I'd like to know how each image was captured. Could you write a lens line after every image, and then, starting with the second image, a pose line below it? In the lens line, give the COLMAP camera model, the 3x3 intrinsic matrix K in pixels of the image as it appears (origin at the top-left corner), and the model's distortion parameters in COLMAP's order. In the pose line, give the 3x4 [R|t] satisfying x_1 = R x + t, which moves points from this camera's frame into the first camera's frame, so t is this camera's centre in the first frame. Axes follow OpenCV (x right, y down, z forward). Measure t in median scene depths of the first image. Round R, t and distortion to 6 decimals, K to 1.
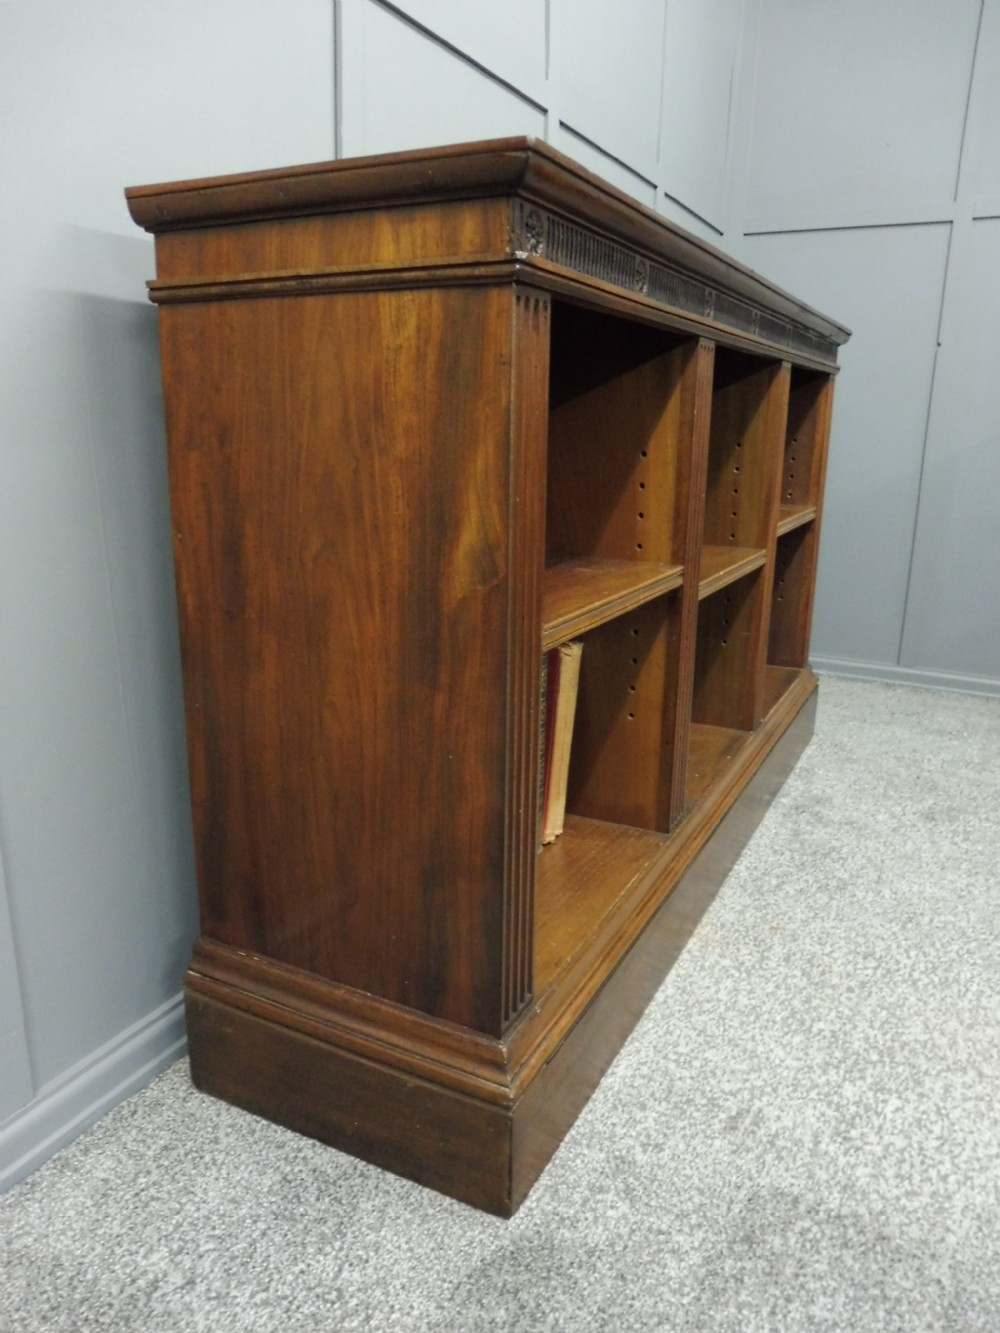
lens RADIAL K [[970.5, 0, 491.1], [0, 970.5, 661.5], [0, 0, 1]] dist [-0.043743, 0.005139]
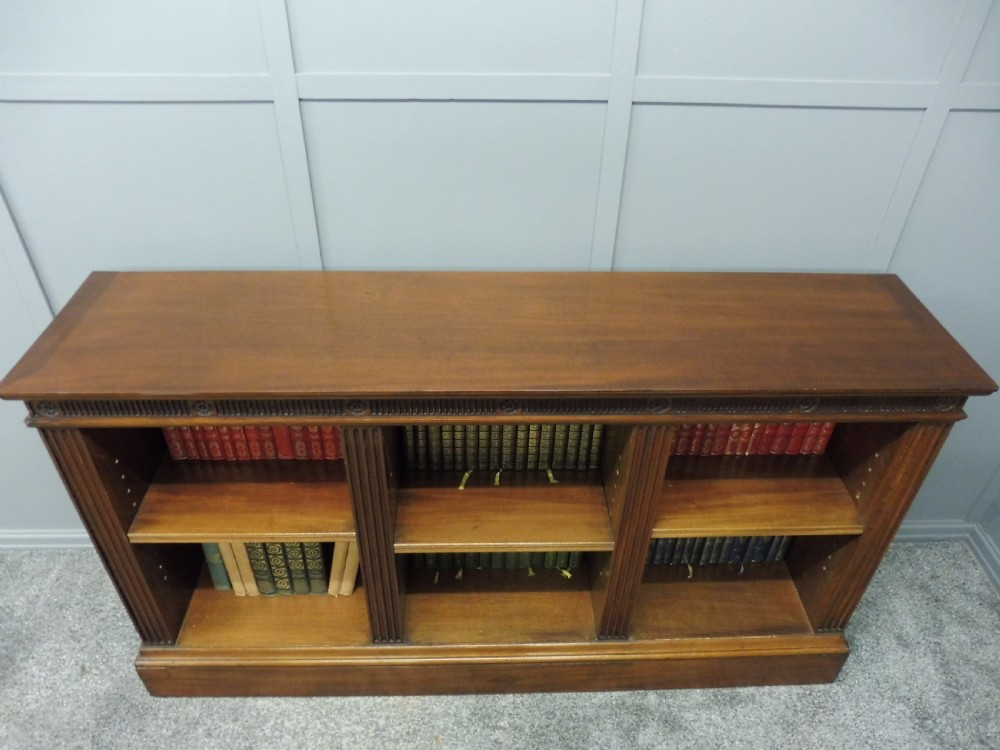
lens RADIAL K [[728.0, 0, 504.9], [0, 728.0, 378.1], [0, 0, 1]] dist [-0.043743, 0.005139]
pose [[0.491863, 0.528024, -0.692287, 0.900480], [-0.233767, 0.846011, 0.479184, -0.838535], [0.838703, -0.073859, 0.539557, 0.557274]]
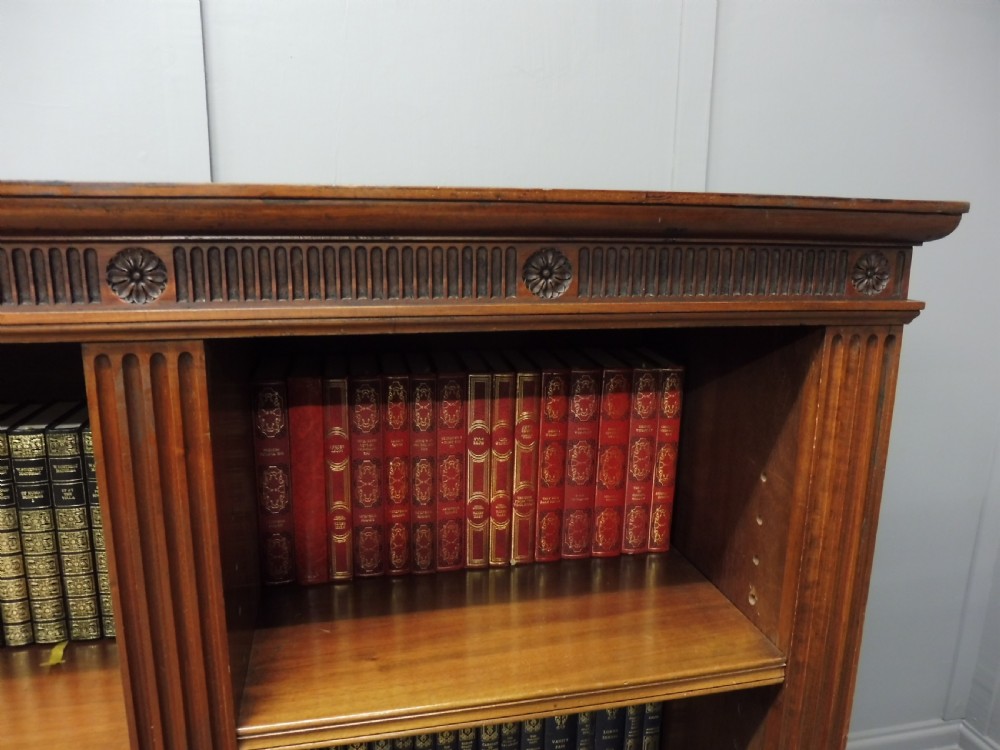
lens RADIAL K [[728.0, 0, 502.0], [0, 728.0, 380.0], [0, 0, 1]] dist [-0.043743, 0.005139]
pose [[0.644440, 0.150346, -0.749729, 0.732873], [-0.191611, 0.980949, 0.032012, -0.407275], [0.740258, 0.123027, 0.660971, 1.130456]]
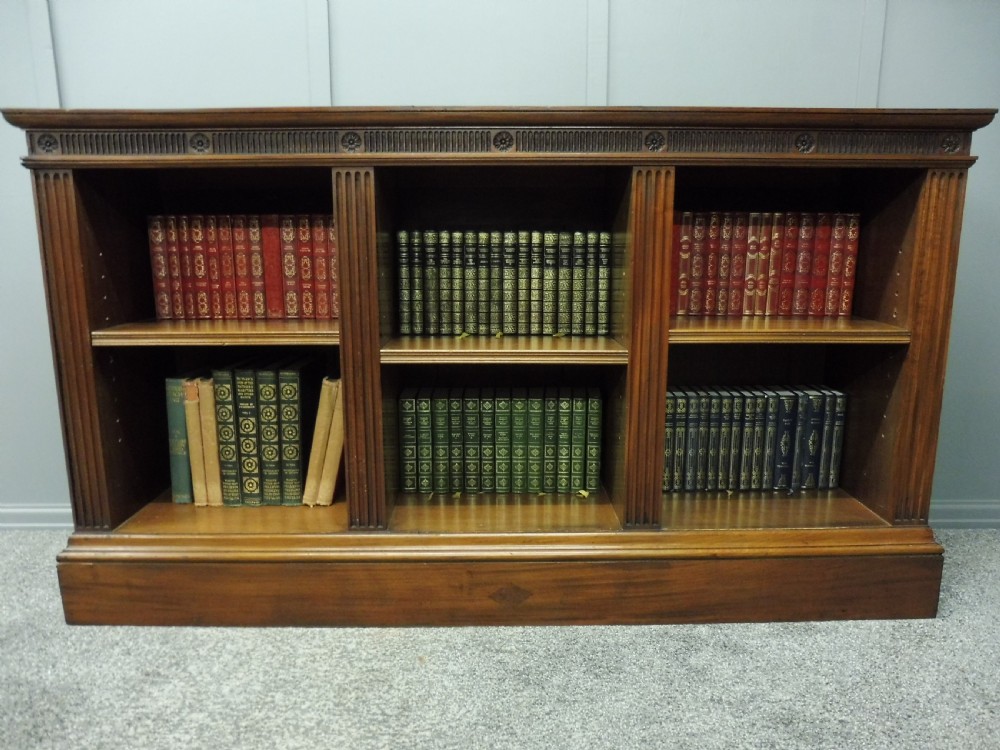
lens RADIAL K [[728.0, 0, 505.7], [0, 728.0, 375.5], [0, 0, 1]] dist [-0.043743, 0.005139]
pose [[0.472471, 0.149971, -0.868493, 1.124922], [-0.210243, 0.976146, 0.054185, -0.133062], [0.855902, 0.156993, 0.492732, 0.653133]]
